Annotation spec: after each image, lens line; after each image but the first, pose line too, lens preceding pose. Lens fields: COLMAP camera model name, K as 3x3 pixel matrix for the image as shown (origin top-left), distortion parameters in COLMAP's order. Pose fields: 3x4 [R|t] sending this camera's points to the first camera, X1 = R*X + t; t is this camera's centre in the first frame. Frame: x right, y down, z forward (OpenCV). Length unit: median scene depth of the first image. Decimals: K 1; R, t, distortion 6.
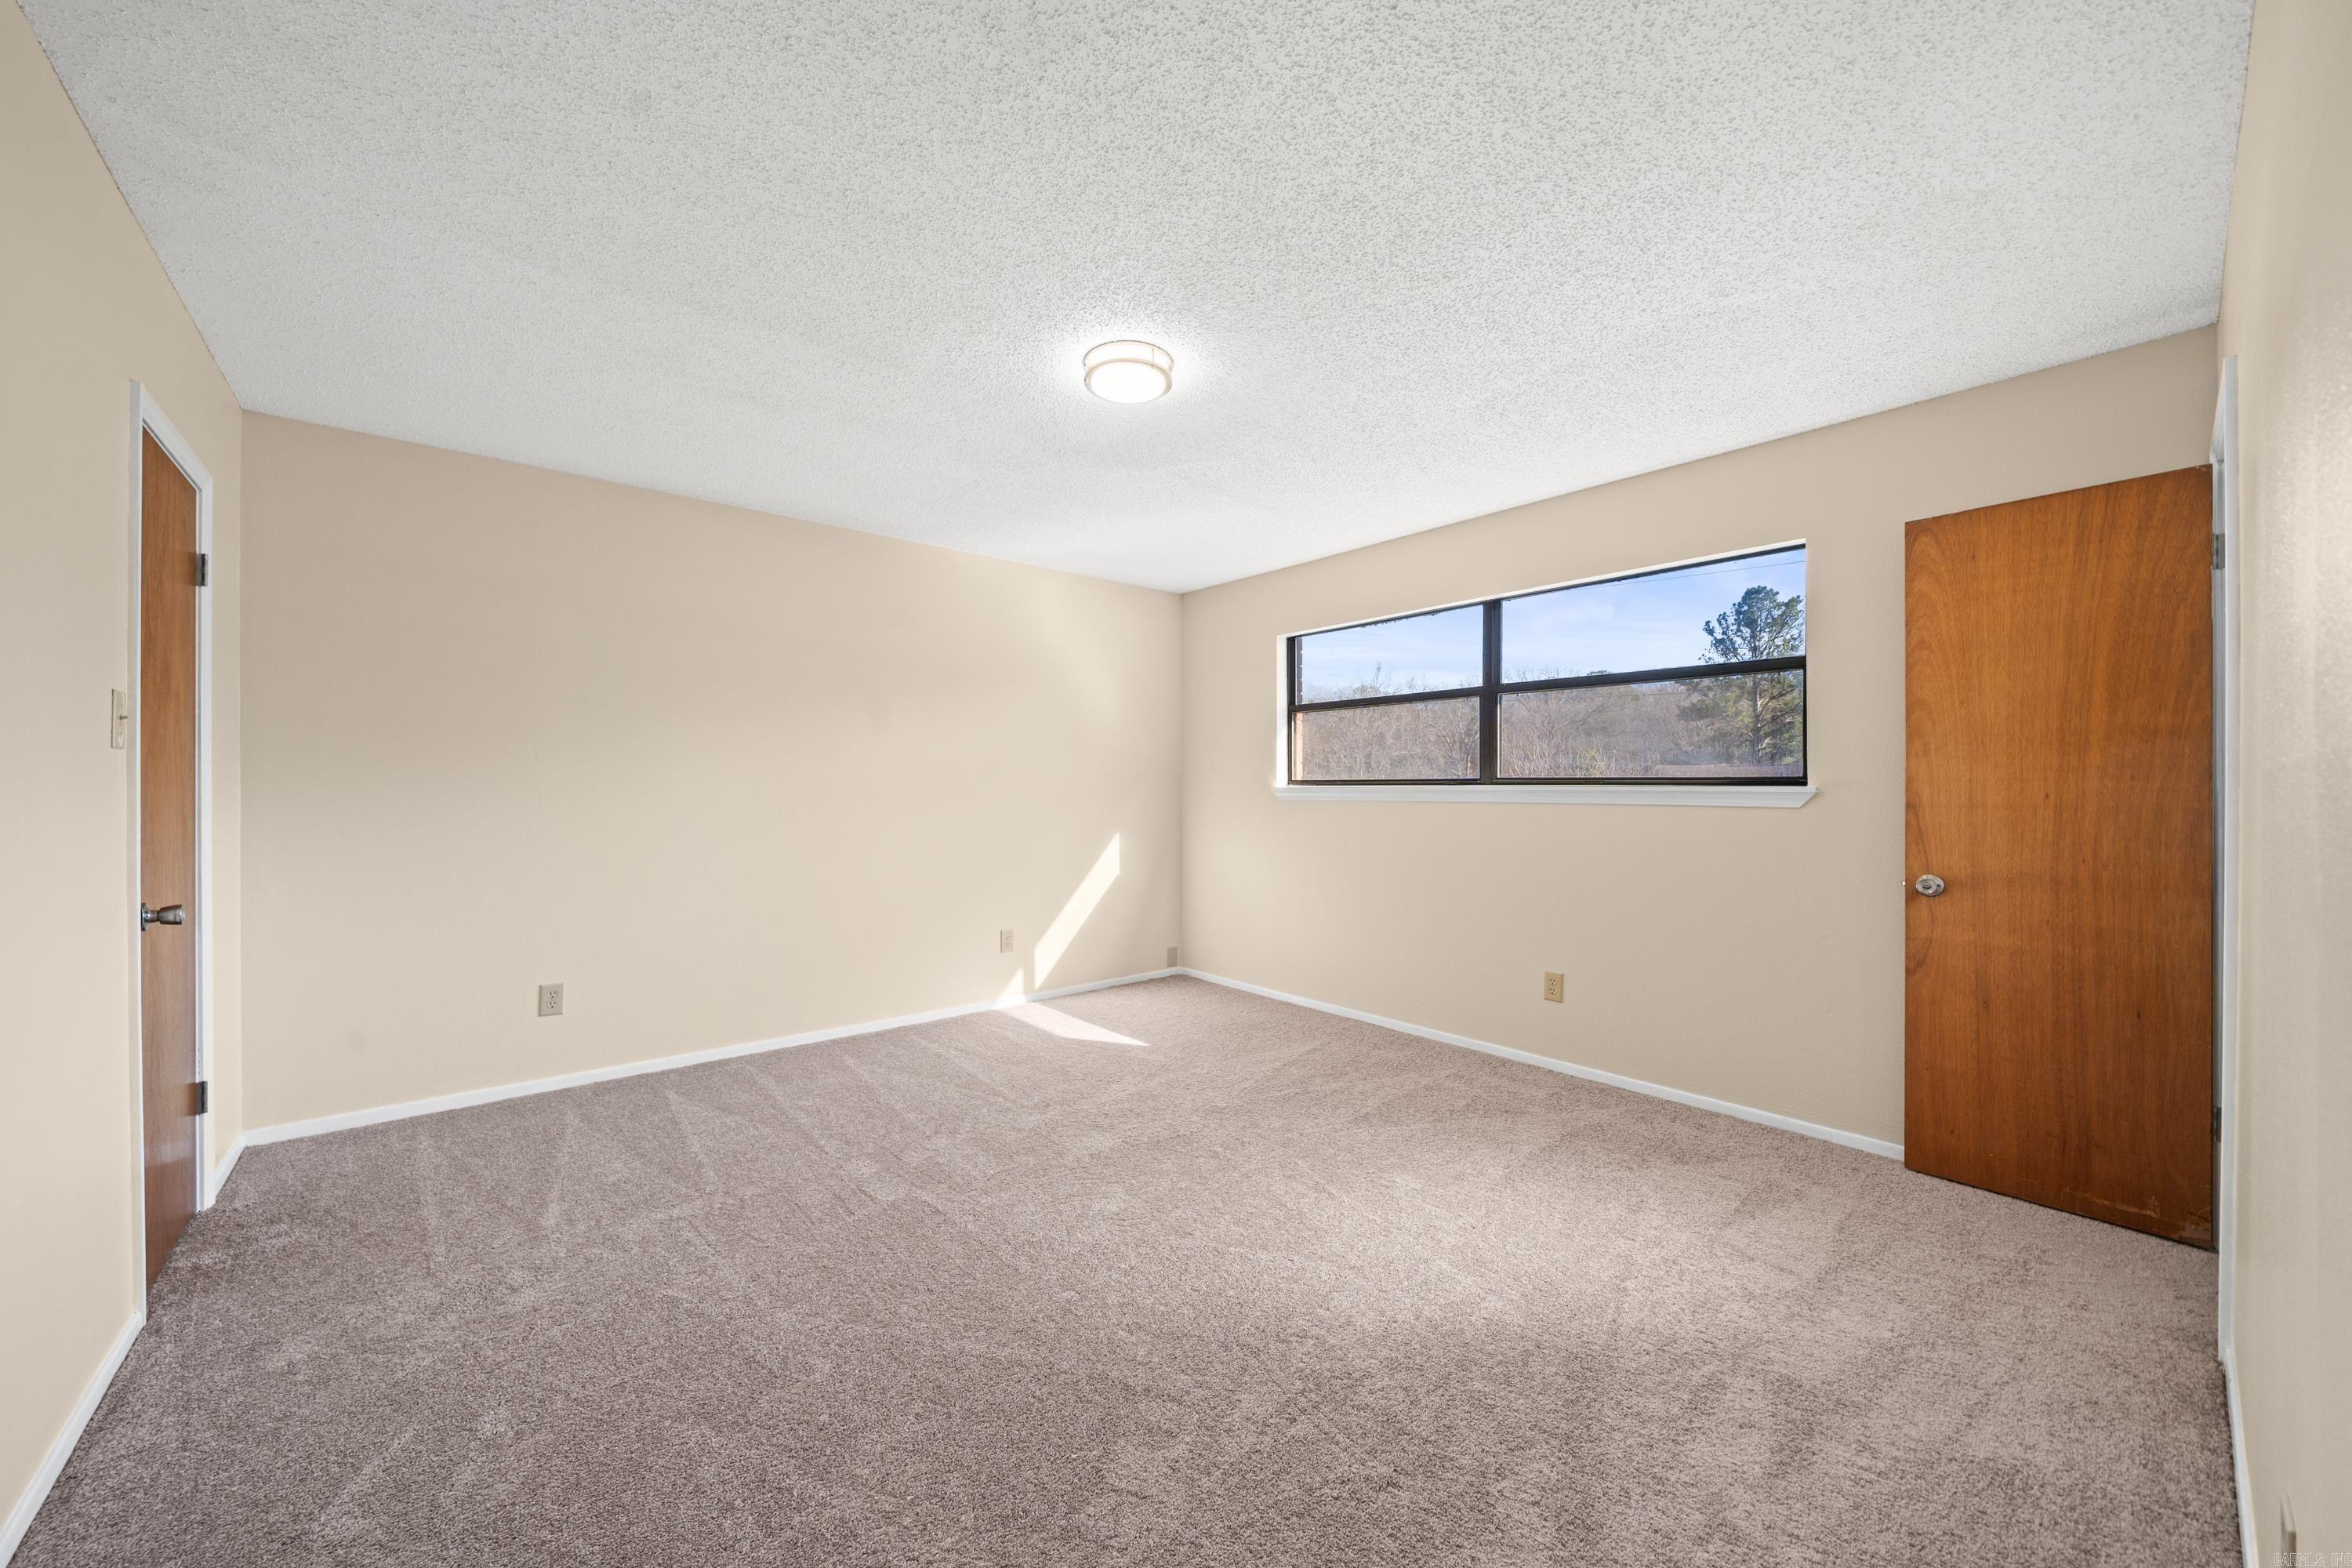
lens RADIAL K [[849.9, 0, 1154.1], [0, 849.9, 787.7], [0, 0, 1]] dist [-0.003007, 0.000013]
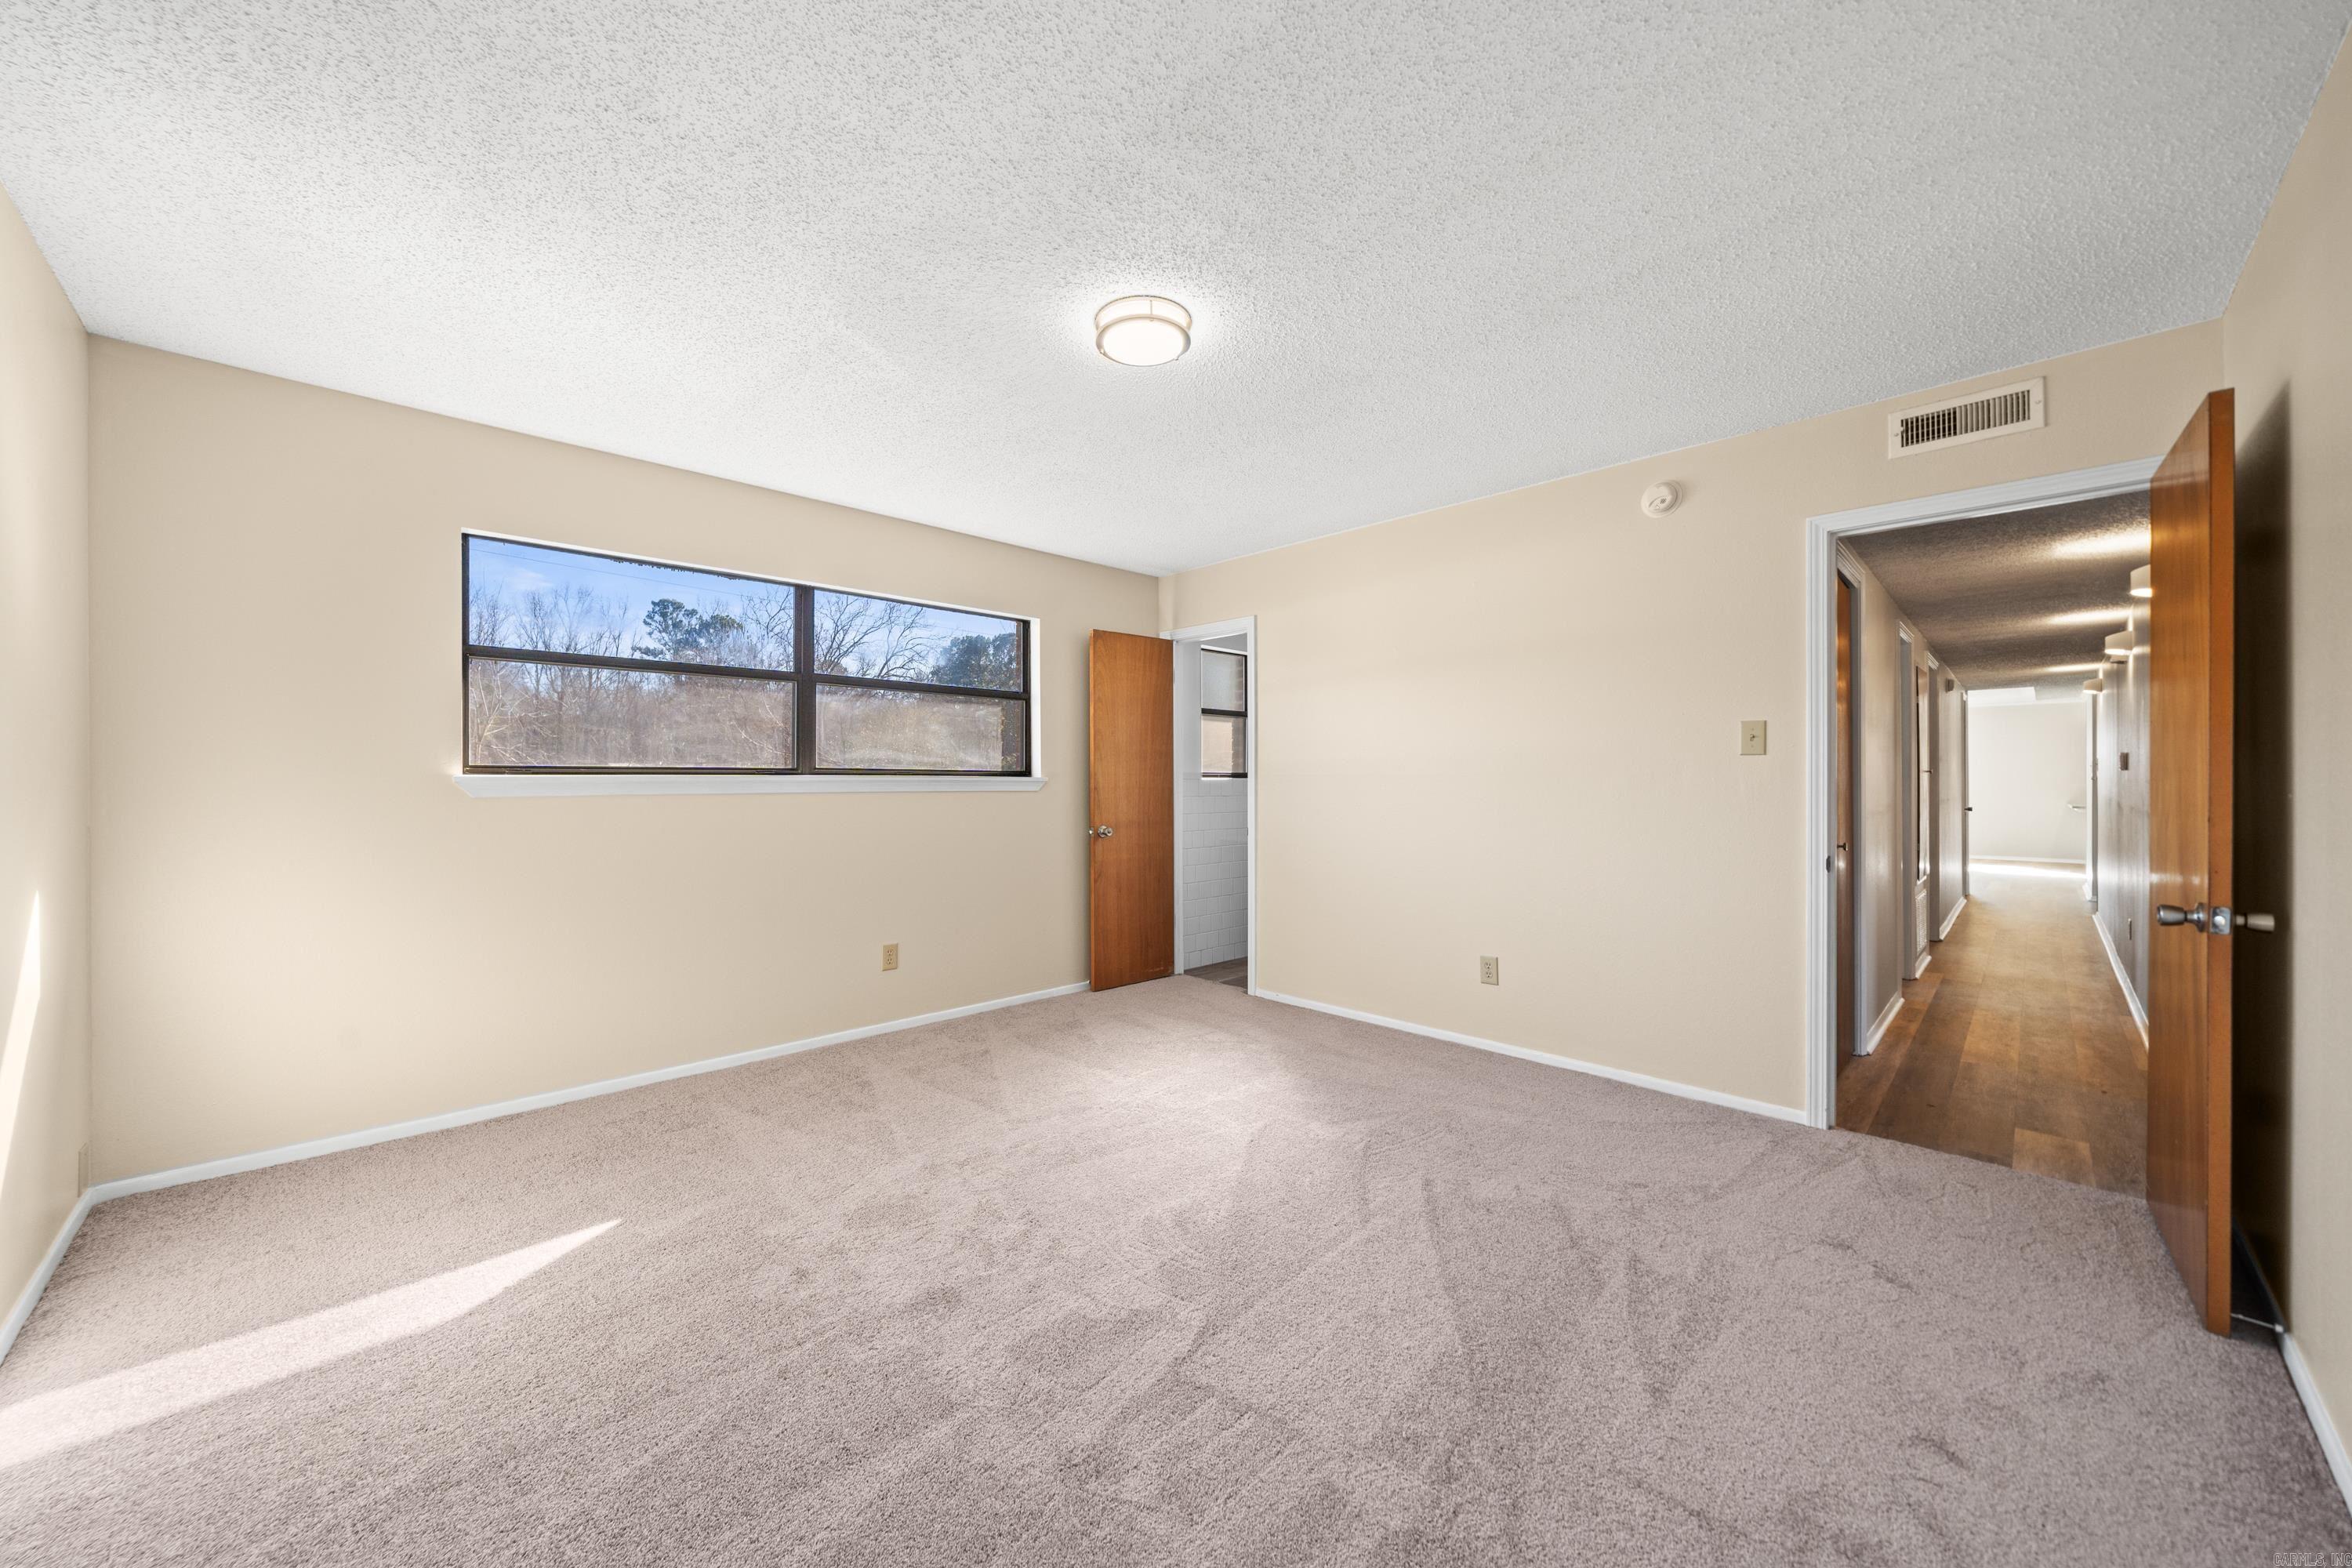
lens RADIAL K [[849.9, 0, 1154.1], [0, 849.9, 787.7], [0, 0, 1]] dist [-0.003007, 0.000013]
pose [[-0.071034, -0.011048, 0.997413, -0.785991], [-0.000424, 0.999939, 0.011046, 0.000086], [-0.997474, 0.000361, -0.071034, 0.871434]]
